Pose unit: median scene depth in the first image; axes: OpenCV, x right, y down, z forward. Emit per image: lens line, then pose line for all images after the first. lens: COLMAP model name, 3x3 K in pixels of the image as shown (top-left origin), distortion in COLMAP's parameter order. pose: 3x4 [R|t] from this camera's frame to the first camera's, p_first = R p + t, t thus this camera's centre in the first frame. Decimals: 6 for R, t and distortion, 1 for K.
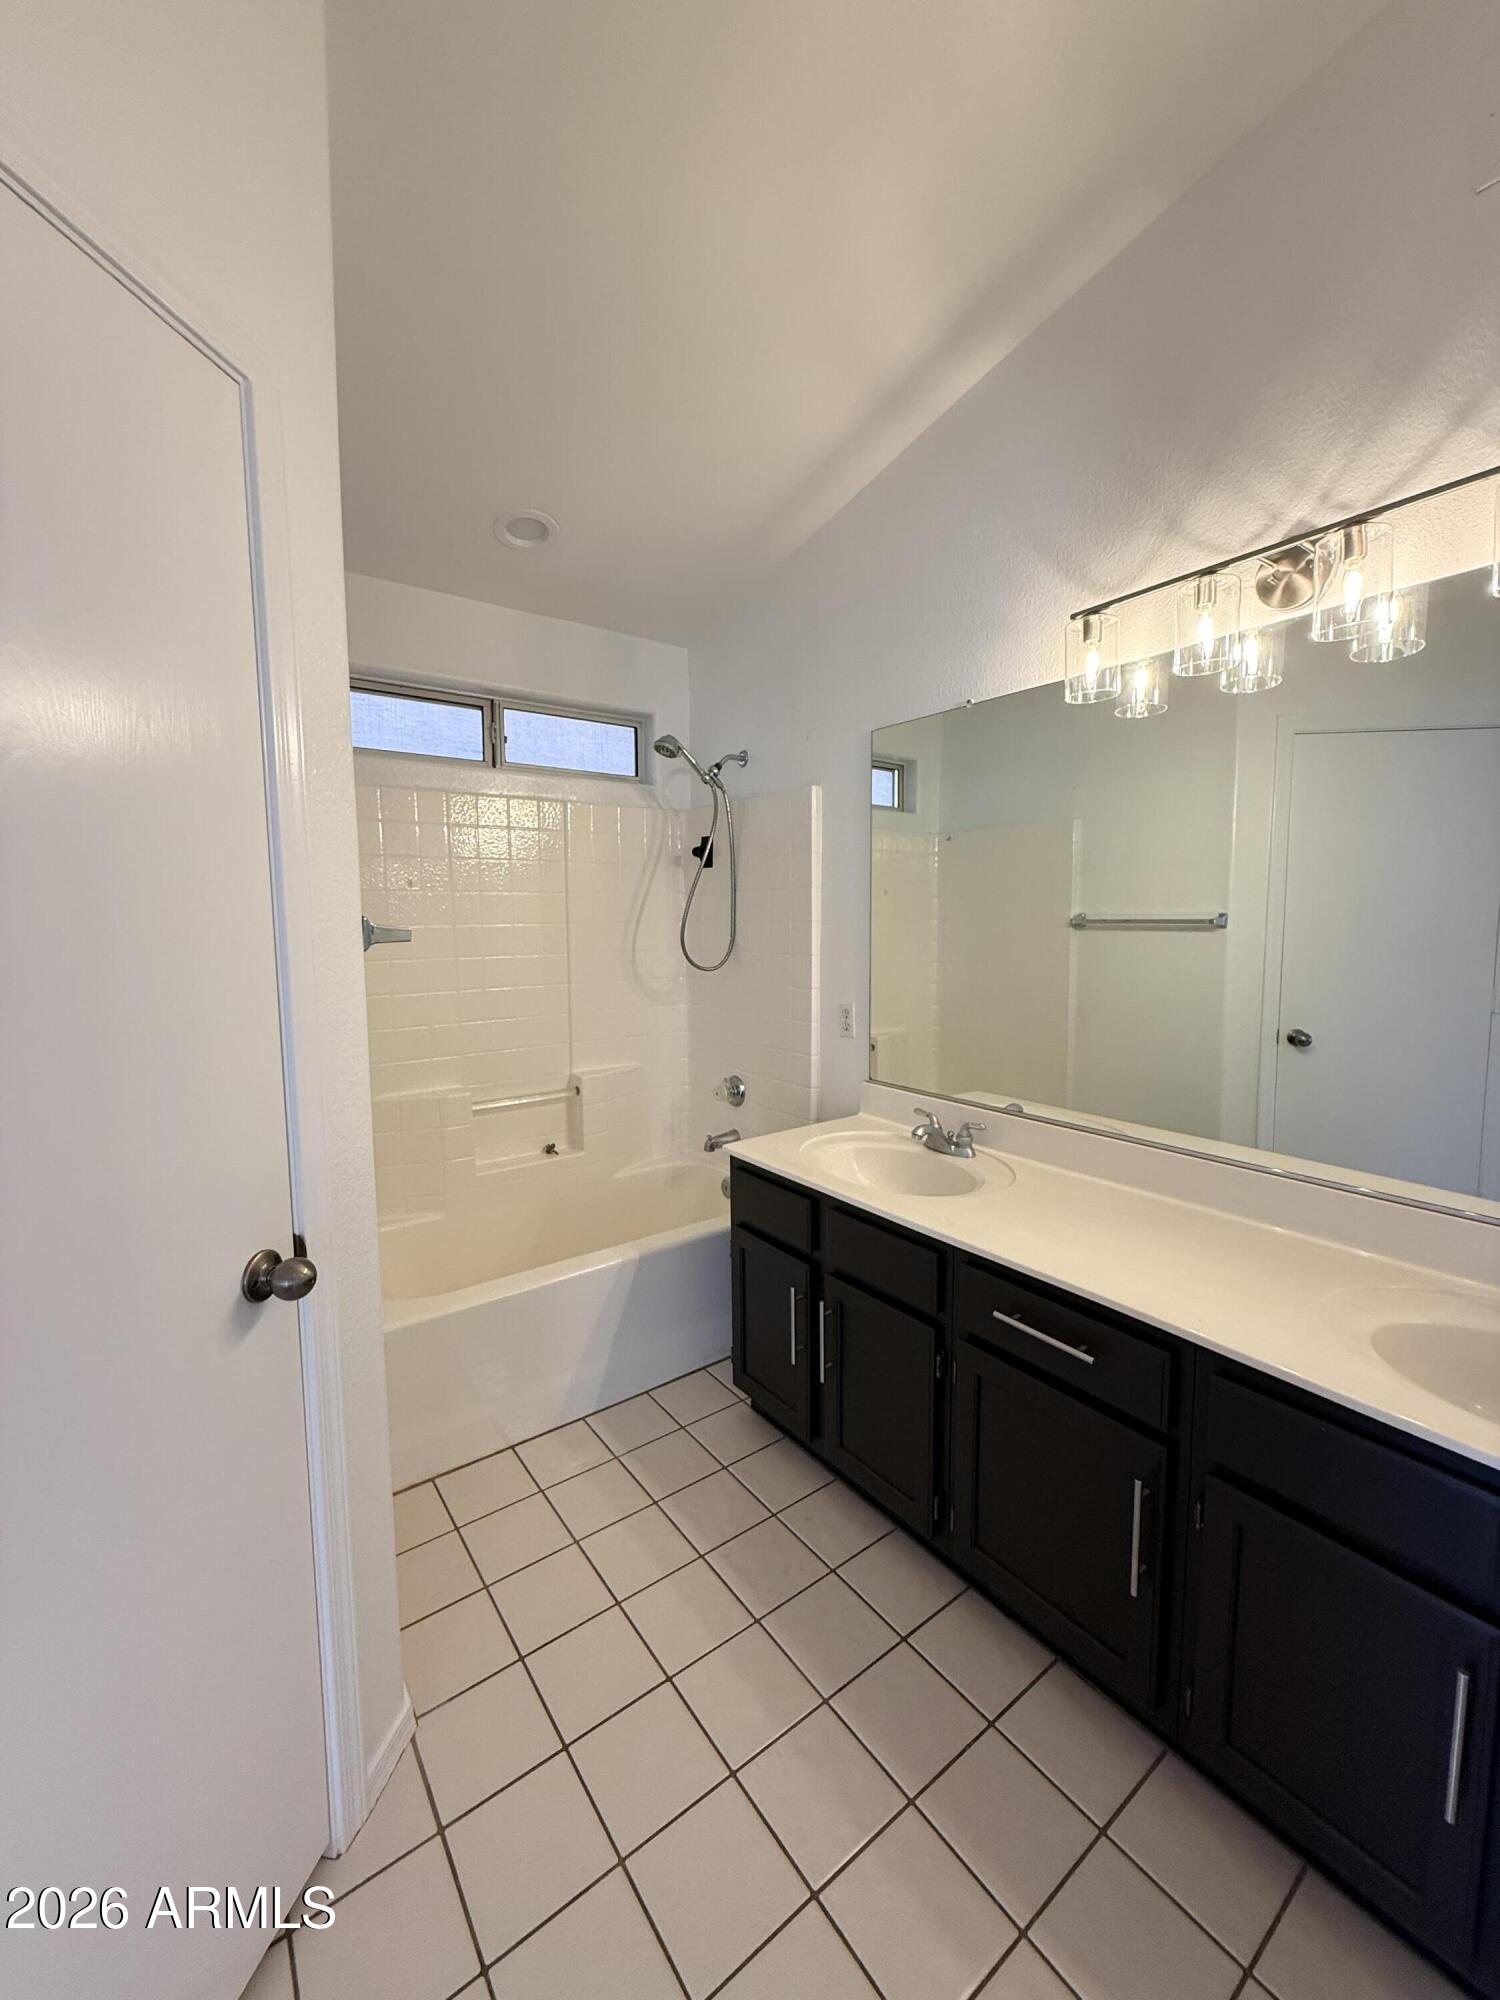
lens RADIAL K [[798.3, 0, 779.0], [0, 798.3, 985.6], [0, 0, 1]] dist [-0.000584, 0.000281]
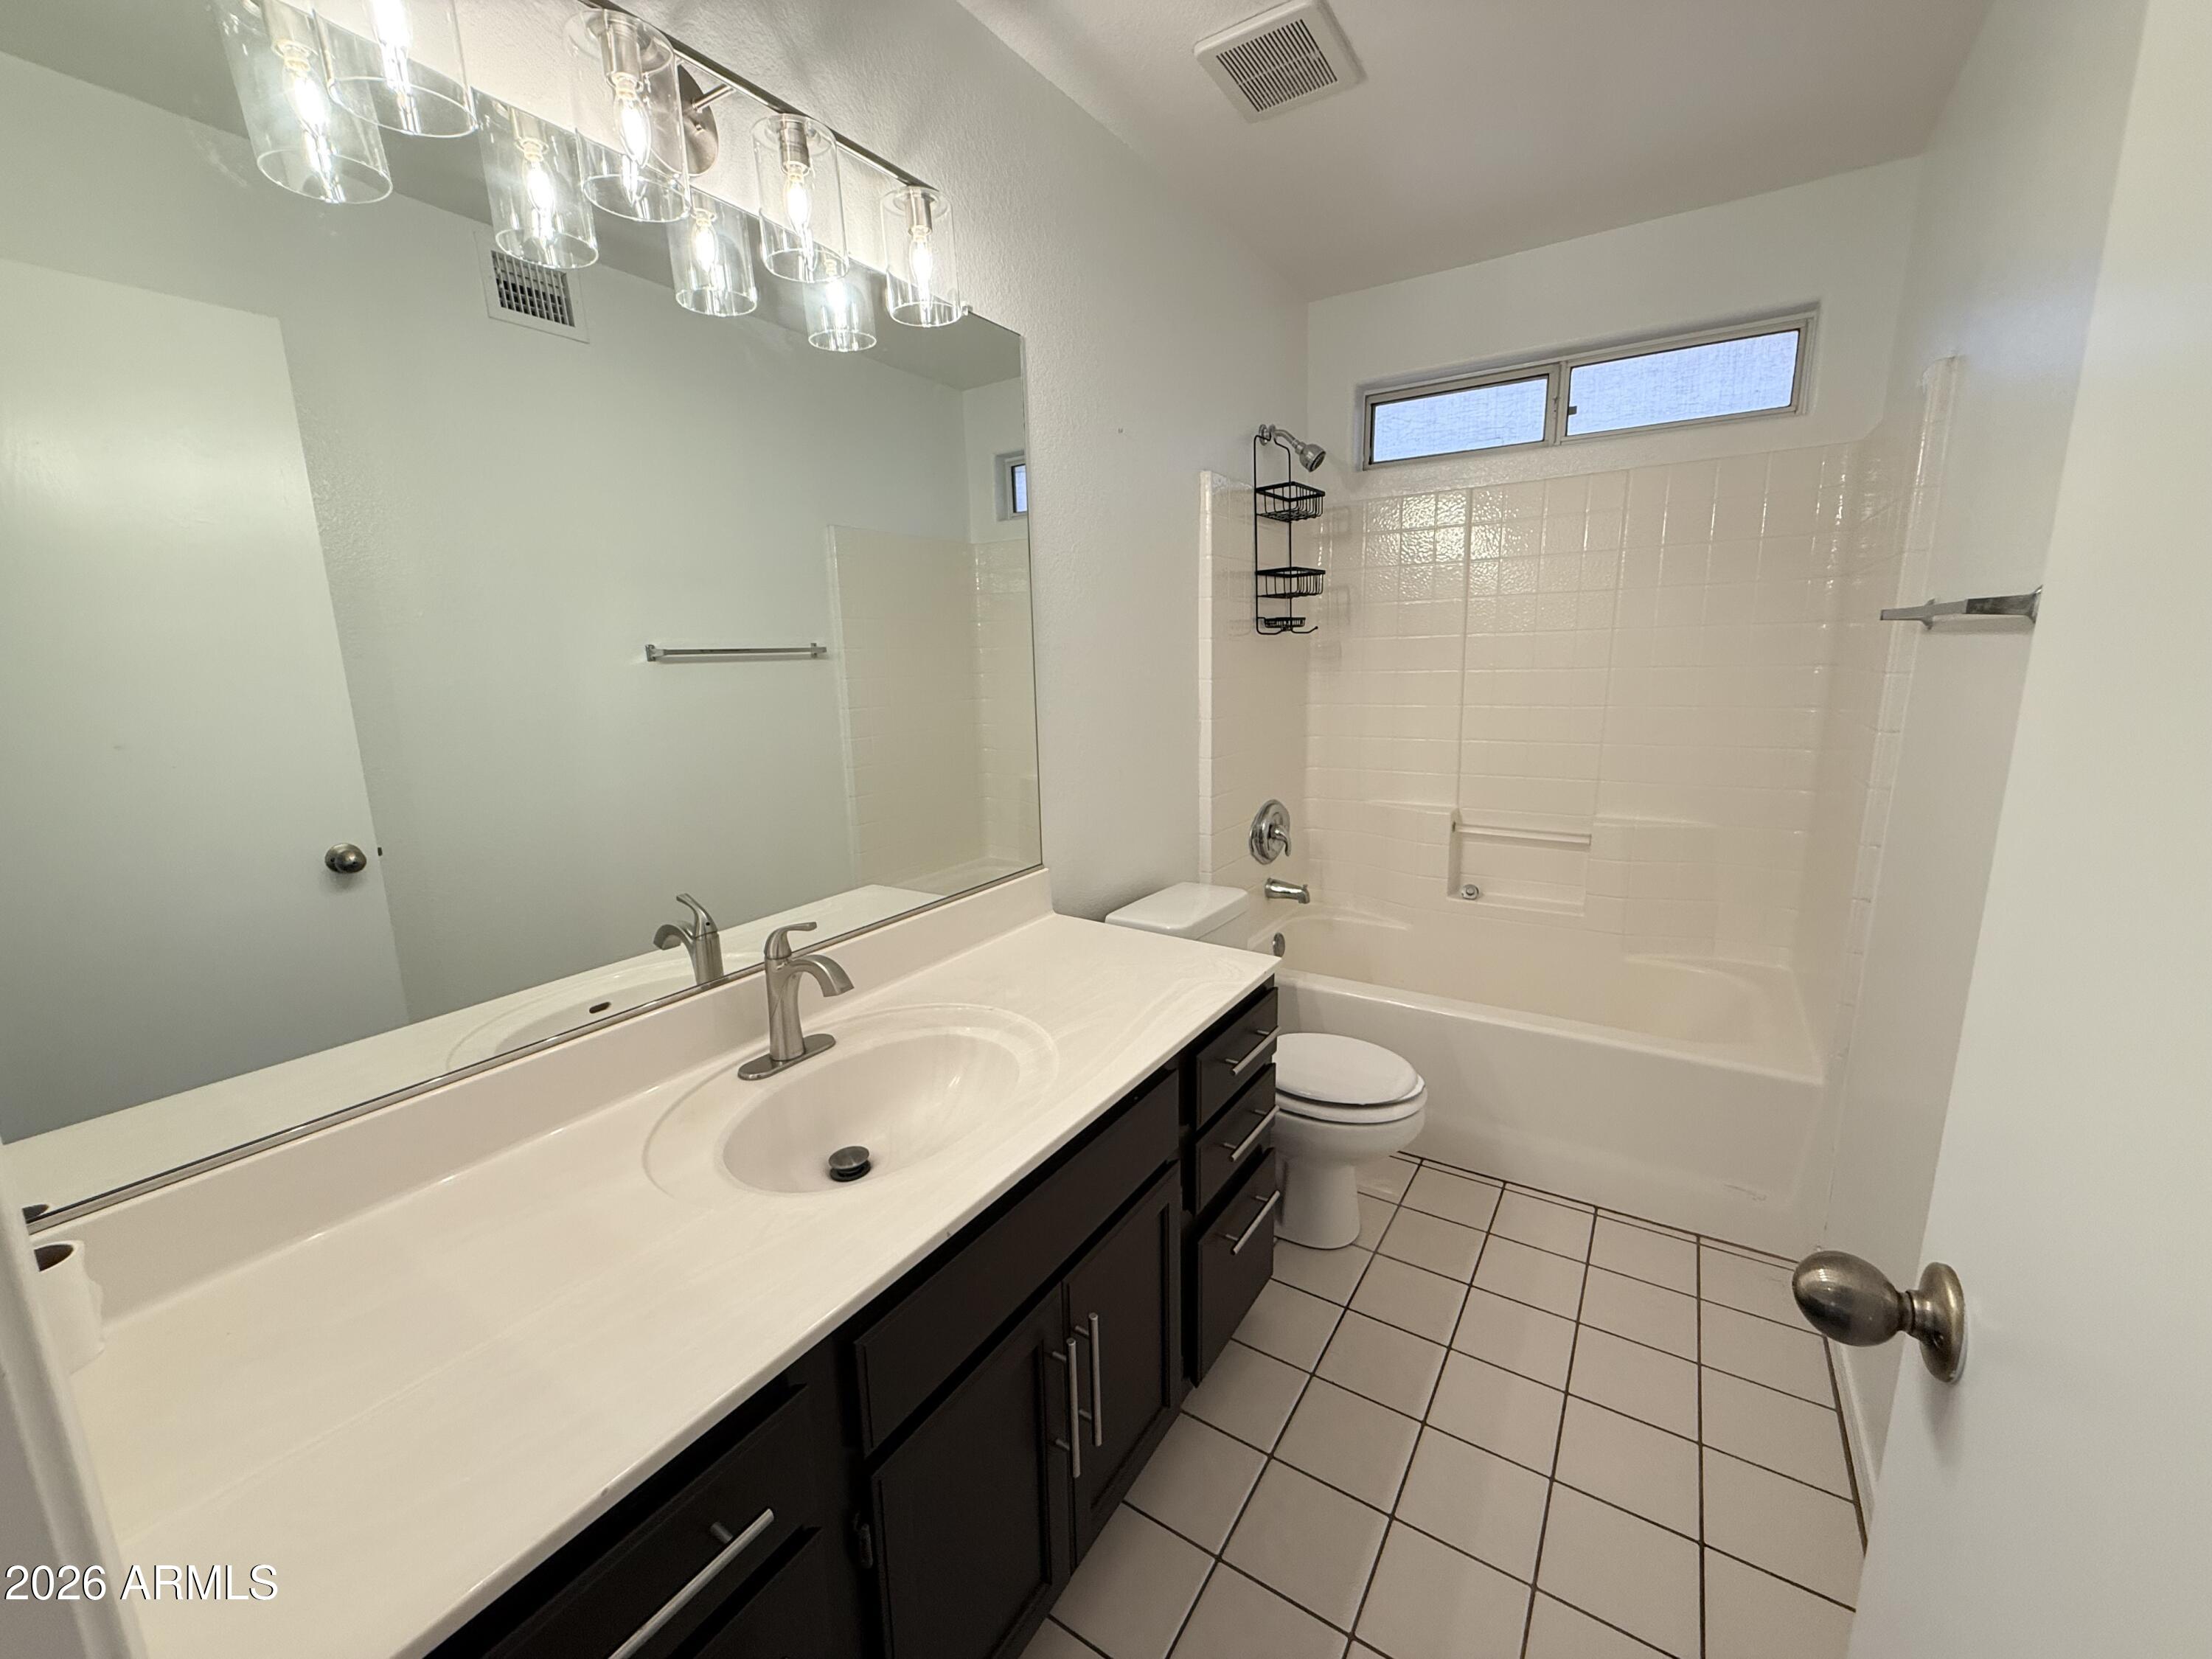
lens RADIAL K [[882.9, 0, 1100.0], [0, 882.9, 826.4], [0, 0, 1]] dist [-0.000584, 0.000281]
pose [[0.330288, 0.187059, -0.925159, 0.434183], [-0.063164, 0.982349, 0.176073, -0.010888], [0.941764, 0.000282, 0.336274, 0.235891]]
